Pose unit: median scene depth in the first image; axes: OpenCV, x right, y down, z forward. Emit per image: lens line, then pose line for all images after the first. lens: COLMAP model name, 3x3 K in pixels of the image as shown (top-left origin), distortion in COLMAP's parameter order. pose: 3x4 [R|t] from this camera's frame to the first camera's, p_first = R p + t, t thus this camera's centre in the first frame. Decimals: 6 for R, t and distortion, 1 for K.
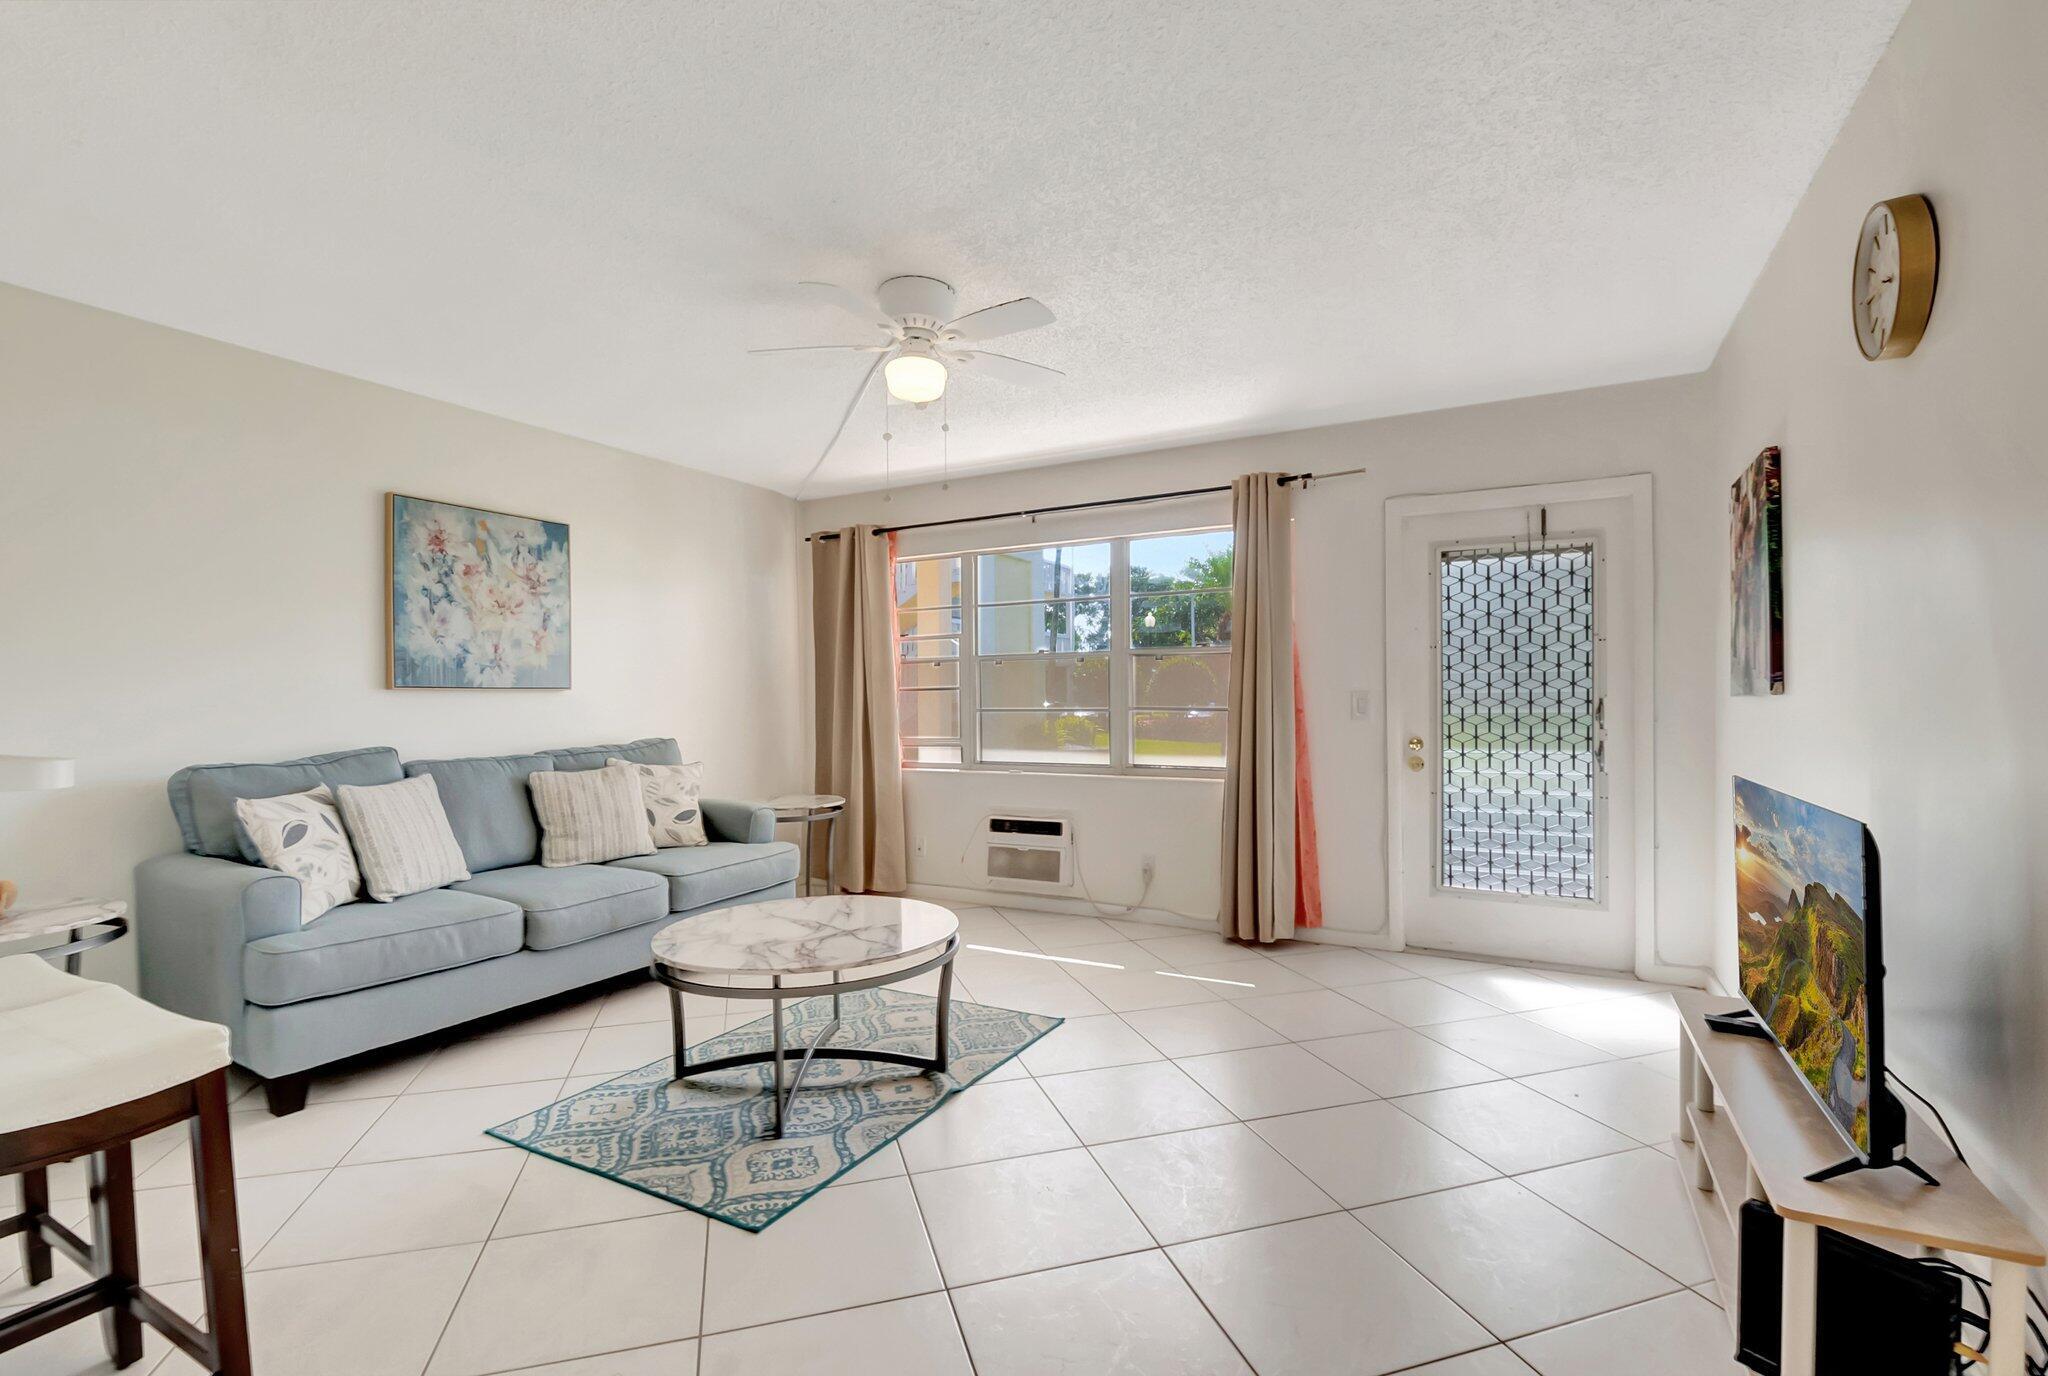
lens RADIAL K [[912.4, 0, 1014.8], [0, 912.4, 687.5], [0, 0, 1]] dist [0.000120, -0.000396]
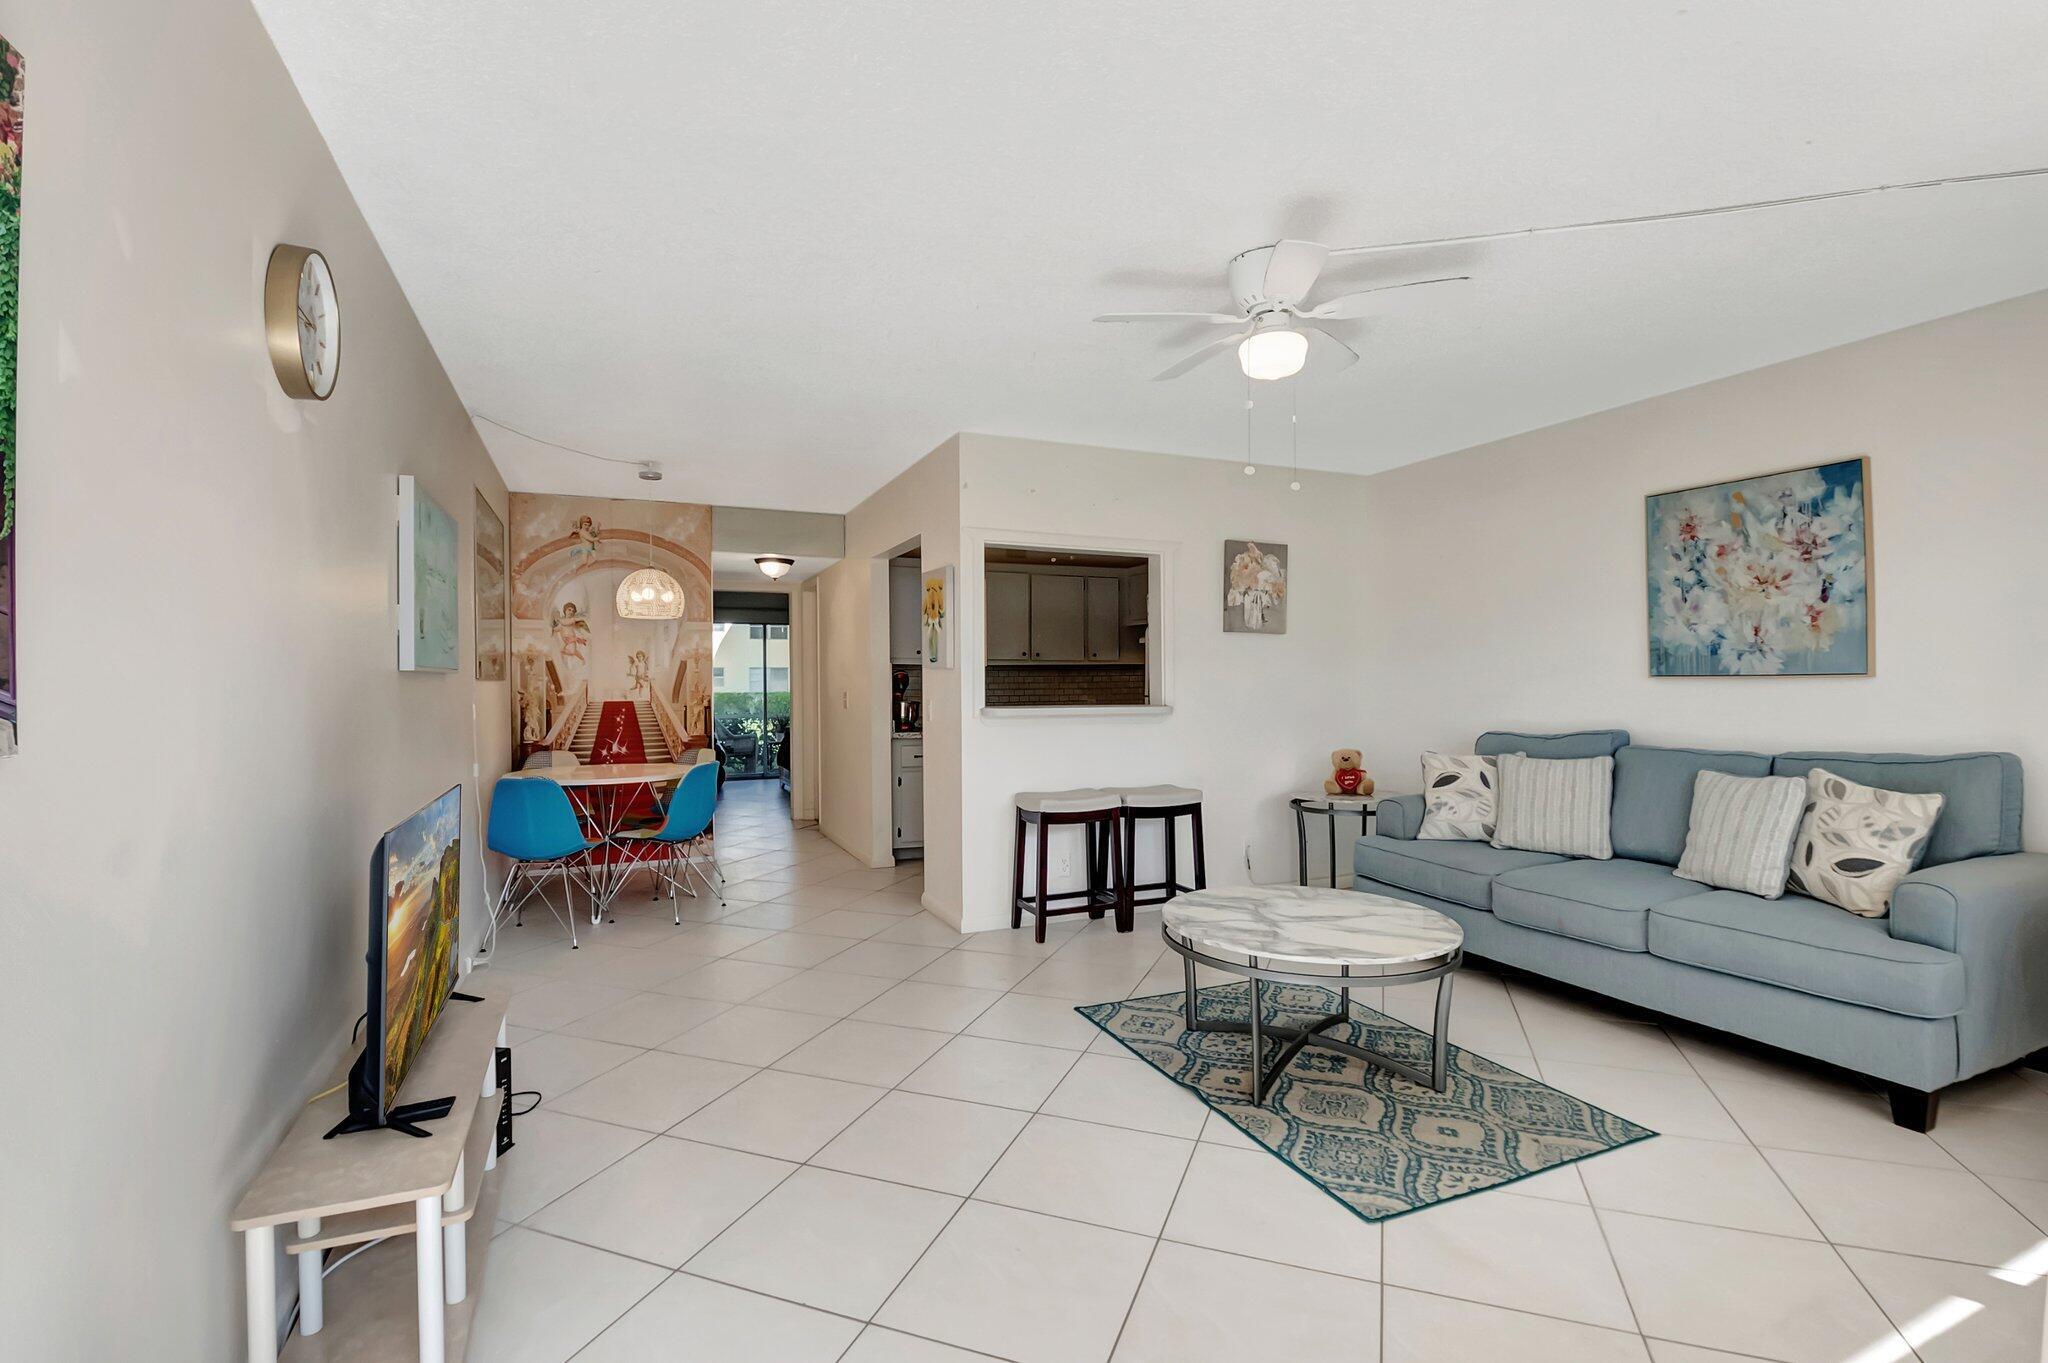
lens RADIAL K [[893.8, 0, 1043.1], [0, 893.8, 666.0], [0, 0, 1]] dist [0.001854, -0.021361]
pose [[-0.579832, -0.003486, -0.814729, 0.569907], [0.021076, 0.999592, -0.019277, -0.006854], [0.814463, -0.028349, -0.579522, 0.989711]]
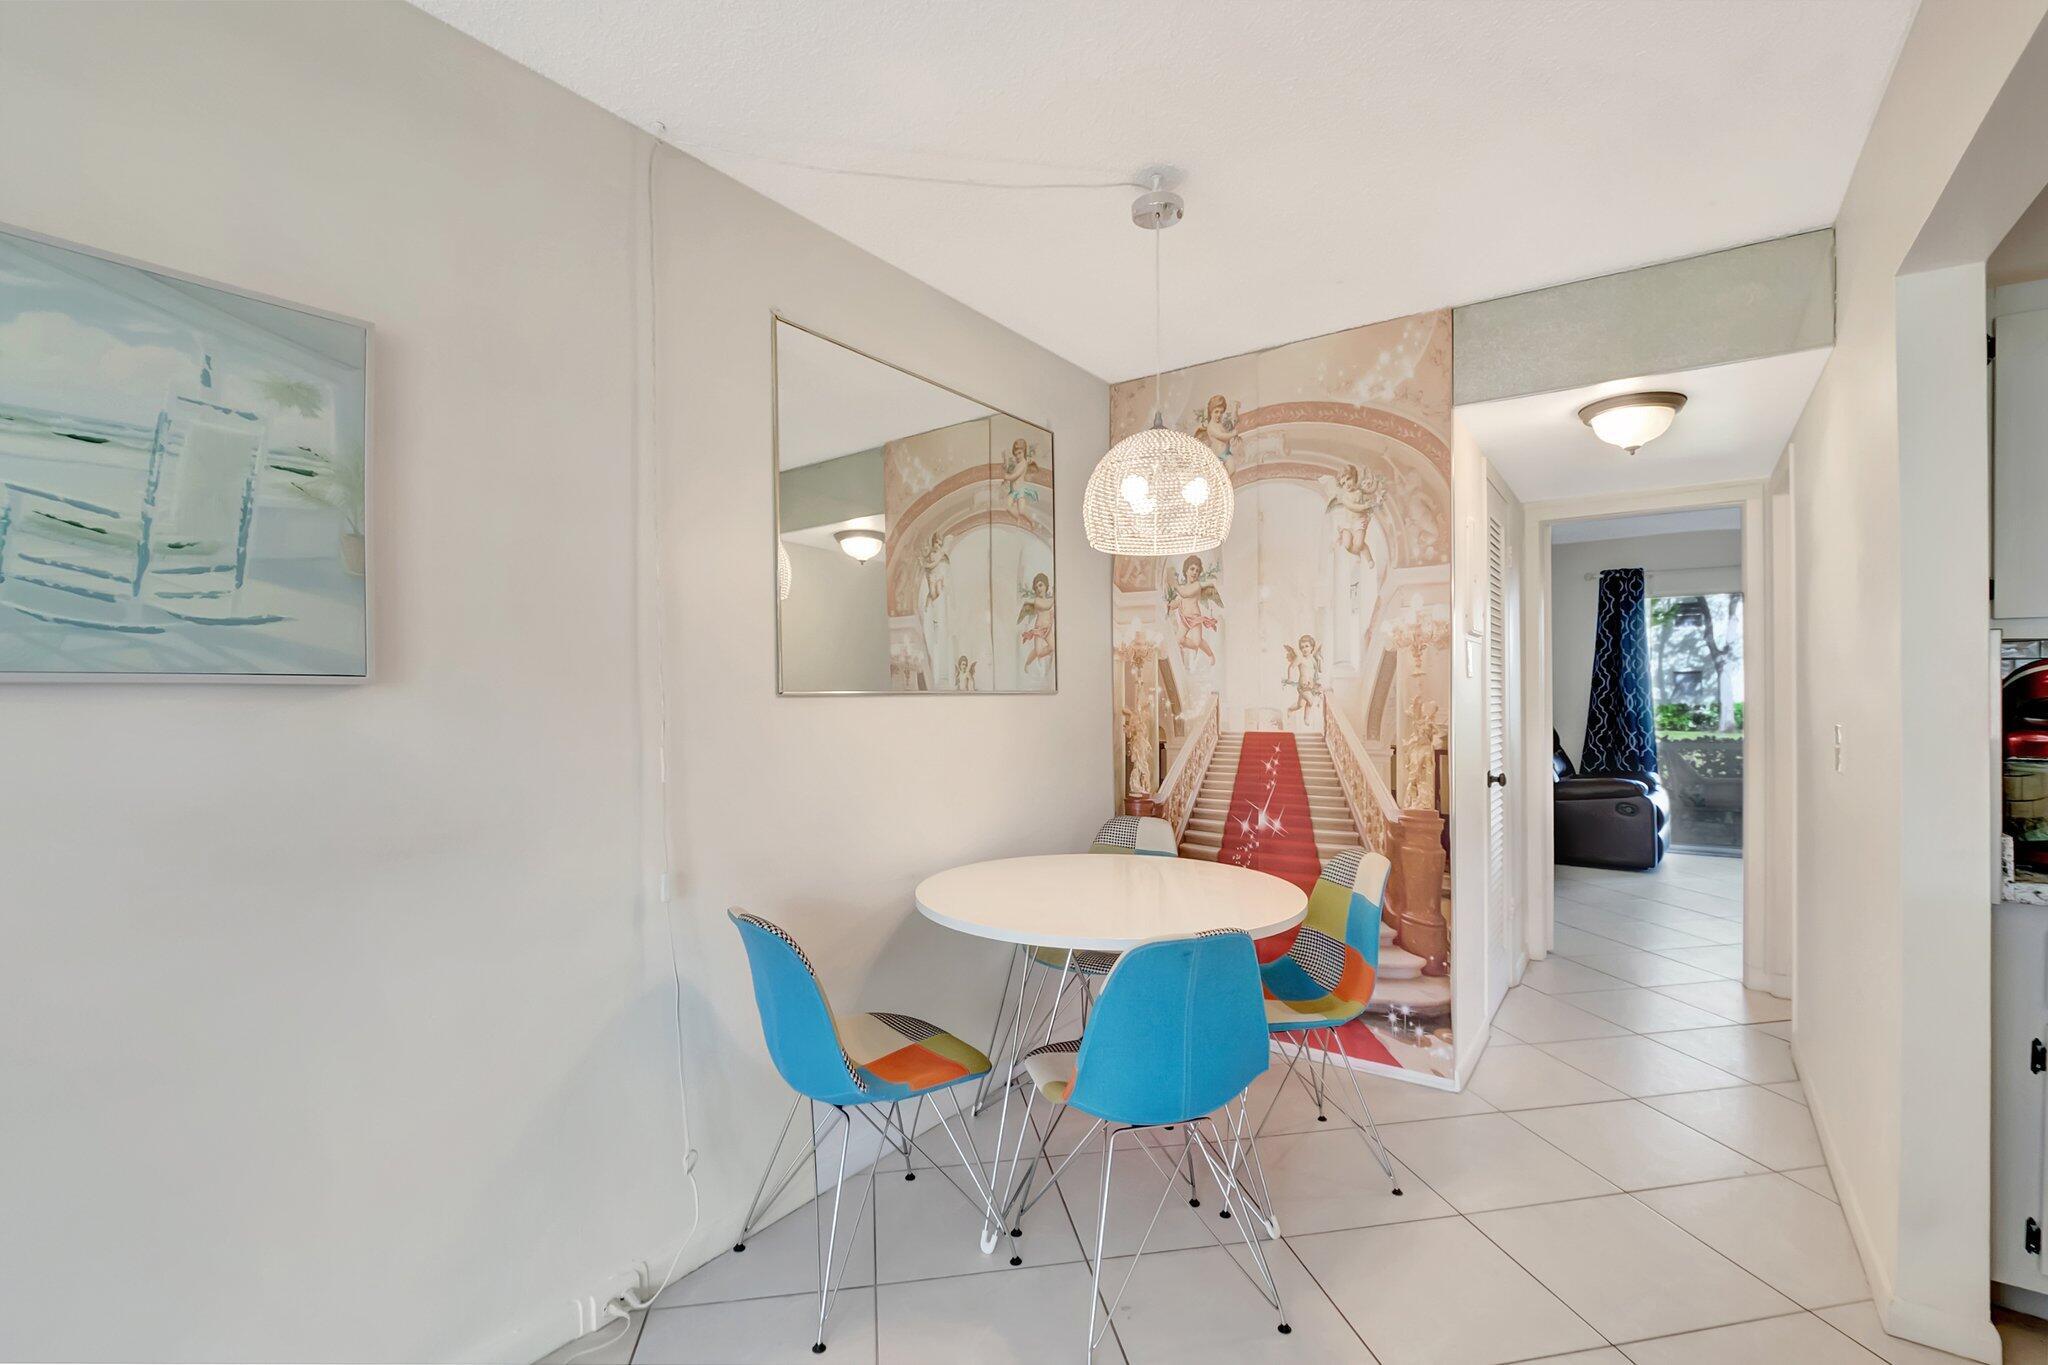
lens RADIAL K [[902.5, 0, 1027.6], [0, 902.5, 696.8], [0, 0, 1]] dist [0.014187, -0.023082]
pose [[-0.993476, 0.012127, 0.113391, -0.119993], [0.010850, 0.999871, -0.011866, -0.015986], [-0.113521, -0.010558, -0.993480, 0.357573]]
